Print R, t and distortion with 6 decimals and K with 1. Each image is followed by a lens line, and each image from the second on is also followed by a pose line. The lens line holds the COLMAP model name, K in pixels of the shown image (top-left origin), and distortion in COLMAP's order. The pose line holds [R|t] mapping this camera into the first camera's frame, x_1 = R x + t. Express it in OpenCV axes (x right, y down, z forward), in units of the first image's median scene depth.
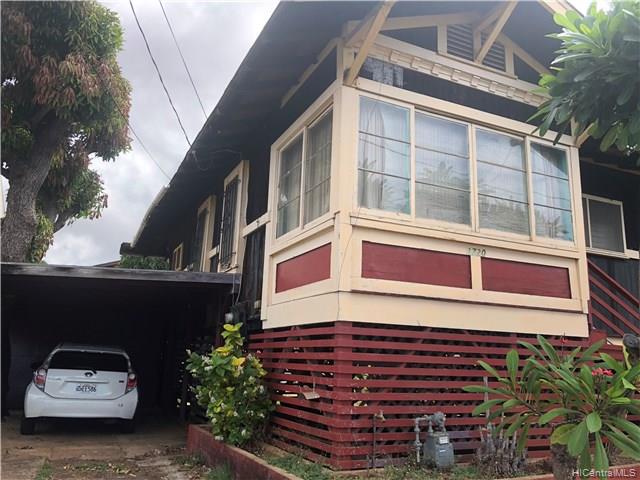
lens RADIAL K [[540.3, 0, 320.0], [0, 540.3, 240.0], [0, 0, 1]] dist [0.003536, 0.003977]
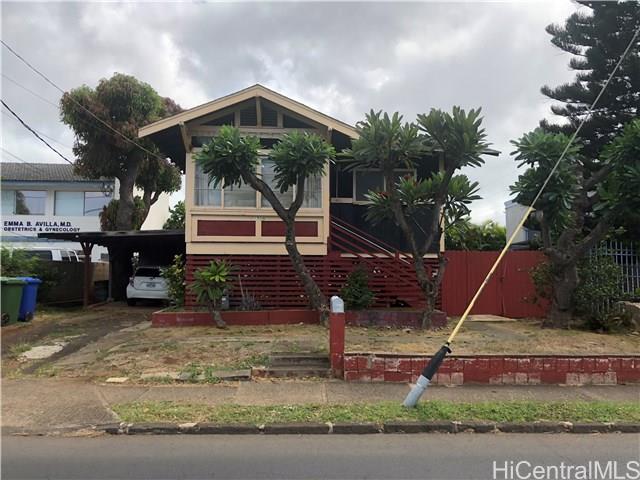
lens RADIAL K [[513.7, 0, 320.0], [0, 513.7, 240.0], [0, 0, 1]] dist [0.003075, 0.000069]
pose [[0.936135, -0.045146, -0.348731, 1.137693], [0.099929, 0.984991, 0.140735, -0.147421], [0.337143, -0.166595, 0.926596, -0.771991]]
